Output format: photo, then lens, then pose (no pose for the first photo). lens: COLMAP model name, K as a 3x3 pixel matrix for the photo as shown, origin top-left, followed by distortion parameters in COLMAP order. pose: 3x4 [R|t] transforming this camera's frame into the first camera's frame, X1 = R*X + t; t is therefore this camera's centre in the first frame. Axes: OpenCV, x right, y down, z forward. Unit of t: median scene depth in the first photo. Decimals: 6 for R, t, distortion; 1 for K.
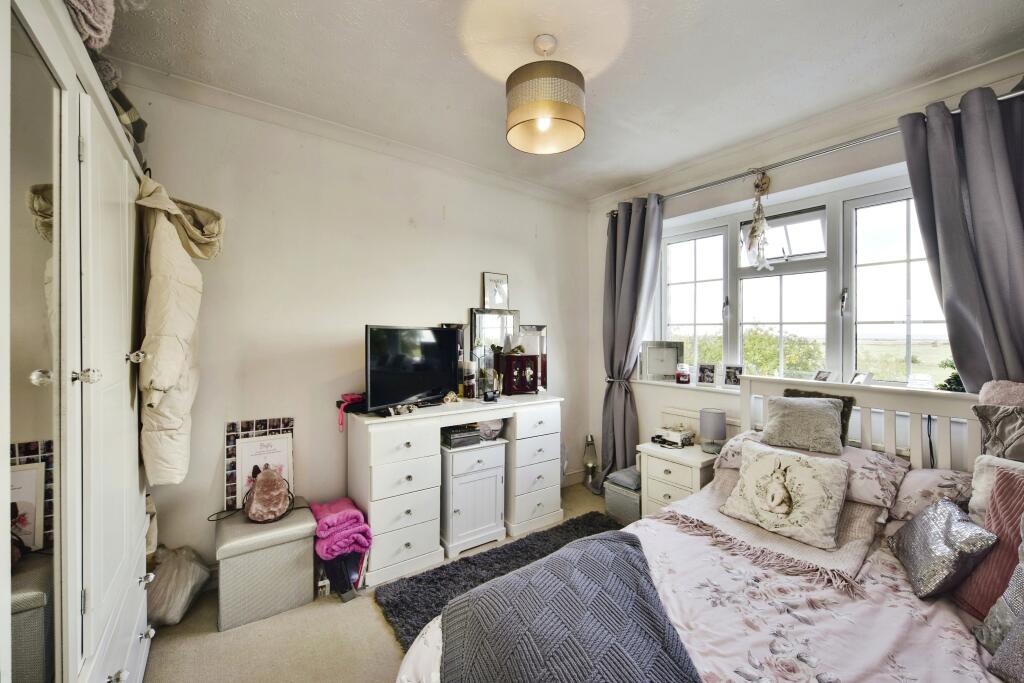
lens RADIAL K [[408.1, 0, 509.8], [0, 408.1, 335.4], [0, 0, 1]] dist [-0.002234, -0.000509]
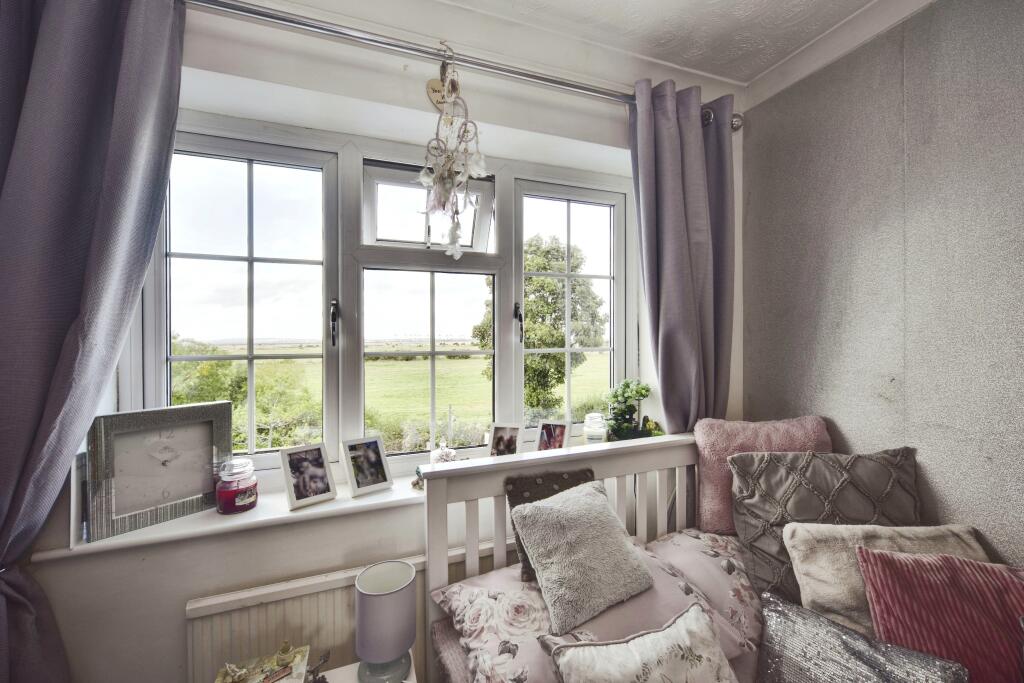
lens RADIAL K [[408.1, 0, 509.8], [0, 408.1, 335.4], [0, 0, 1]] dist [-0.002234, -0.000509]
pose [[0.246592, -0.006170, 0.969100, 0.113870], [0.014917, 0.999885, 0.002570, -0.050835], [-0.969005, 0.013822, 0.246656, 0.682724]]
